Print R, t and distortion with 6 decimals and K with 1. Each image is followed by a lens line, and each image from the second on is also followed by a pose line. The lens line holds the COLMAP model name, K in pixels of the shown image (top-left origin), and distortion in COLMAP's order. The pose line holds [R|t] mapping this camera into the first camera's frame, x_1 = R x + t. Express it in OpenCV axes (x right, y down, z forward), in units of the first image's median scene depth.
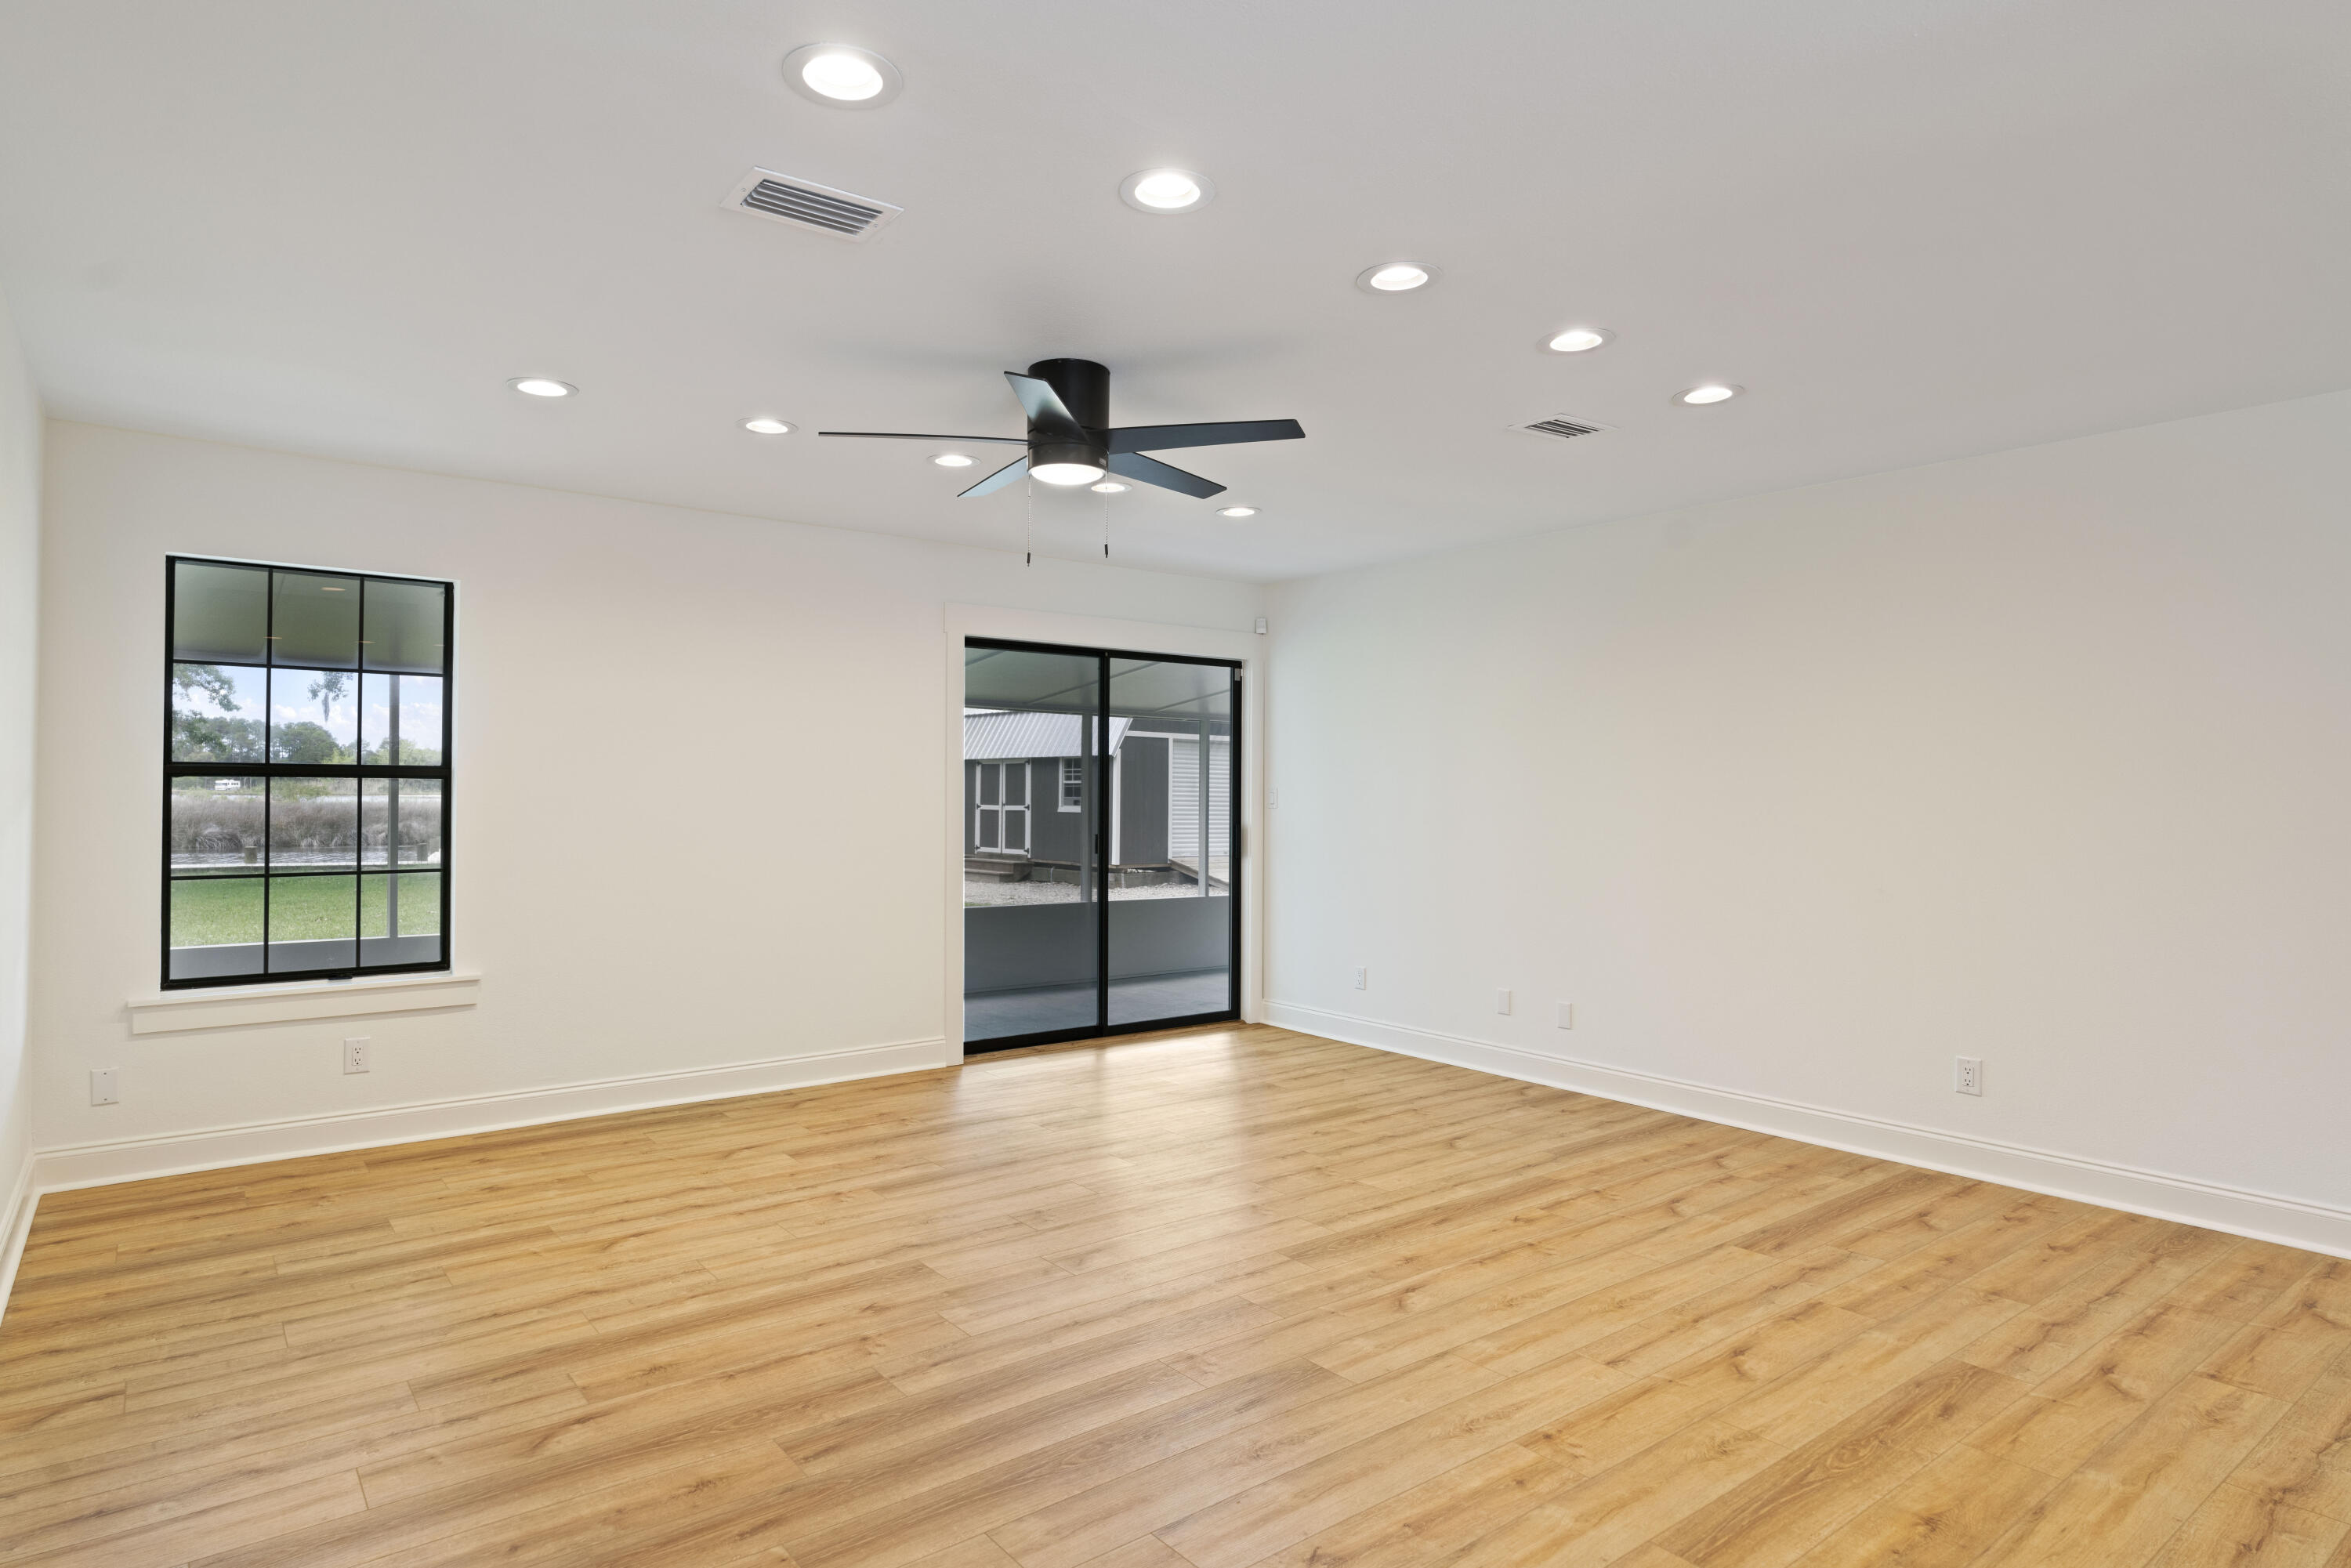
lens RADIAL K [[1281.1, 0, 1177.2], [0, 1281.1, 789.4], [0, 0, 1]] dist [-0.003604, 0.004466]
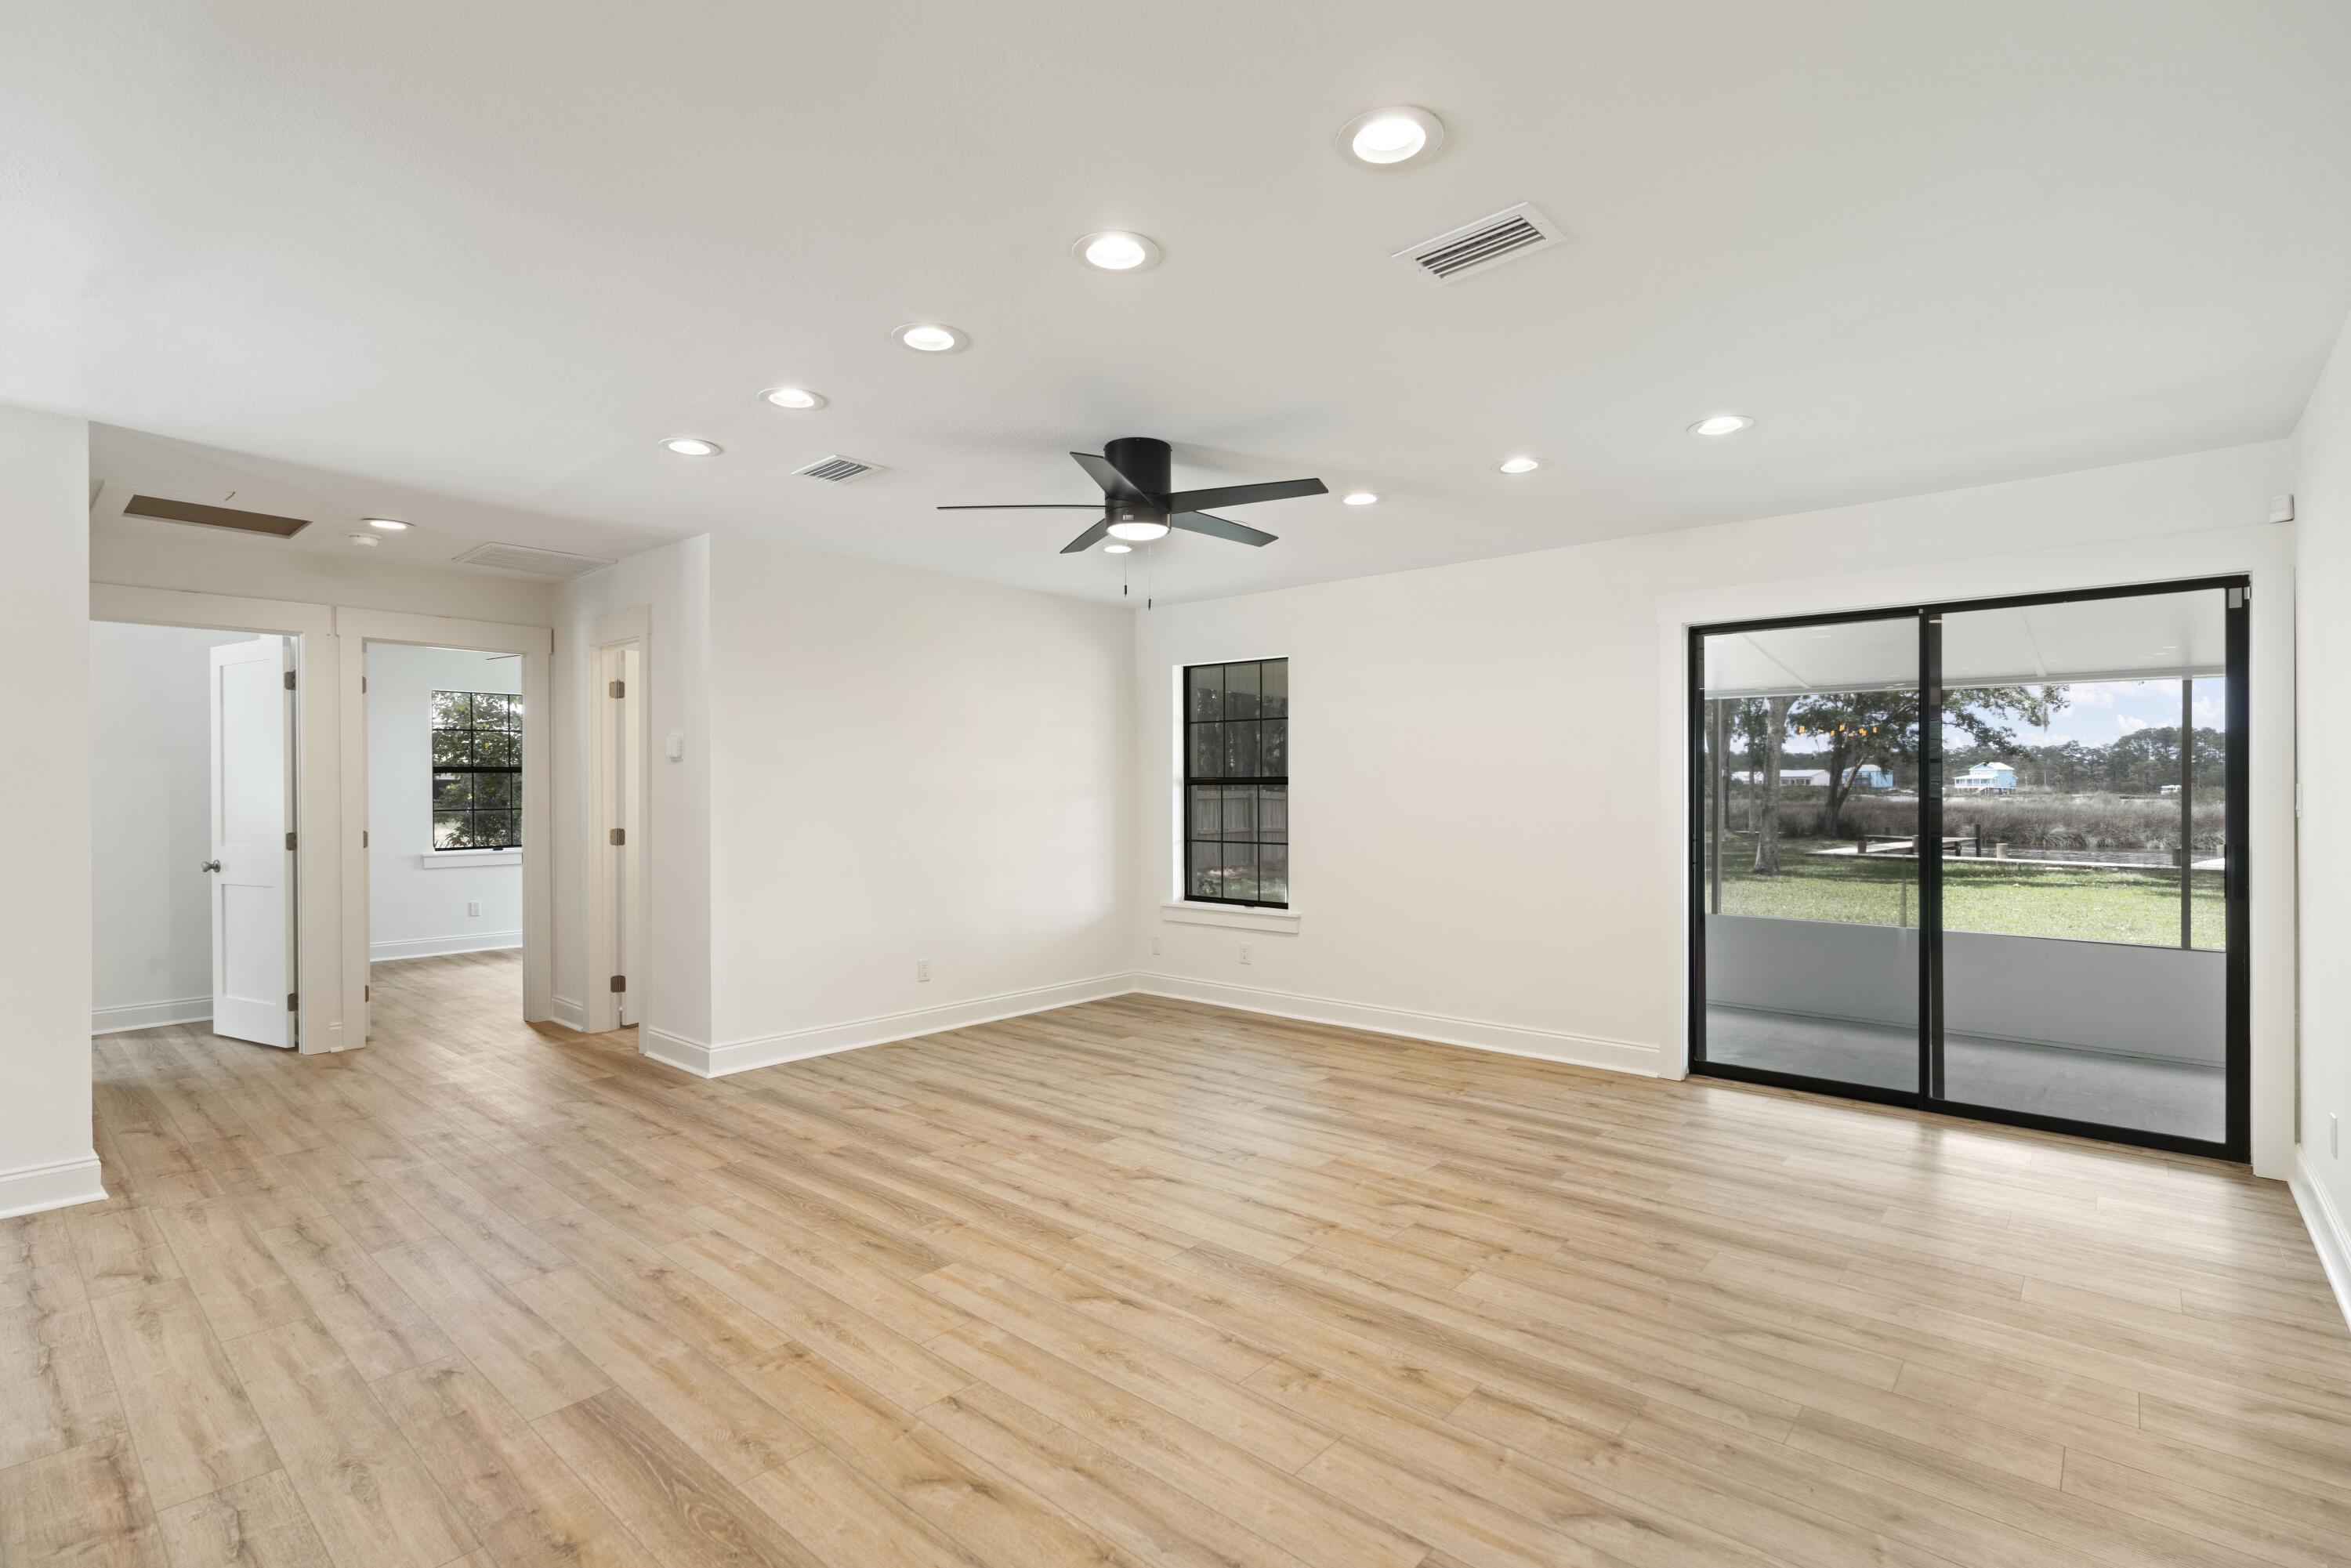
lens RADIAL K [[1095.7, 0, 1170.3], [0, 1095.7, 779.1], [0, 0, 1]] dist [-0.007968, 0.001096]
pose [[0.190262, -0.017151, -0.981583, 0.923449], [0.003129, 0.999853, -0.016864, 0.008763], [0.981728, 0.000137, 0.190288, 0.802329]]
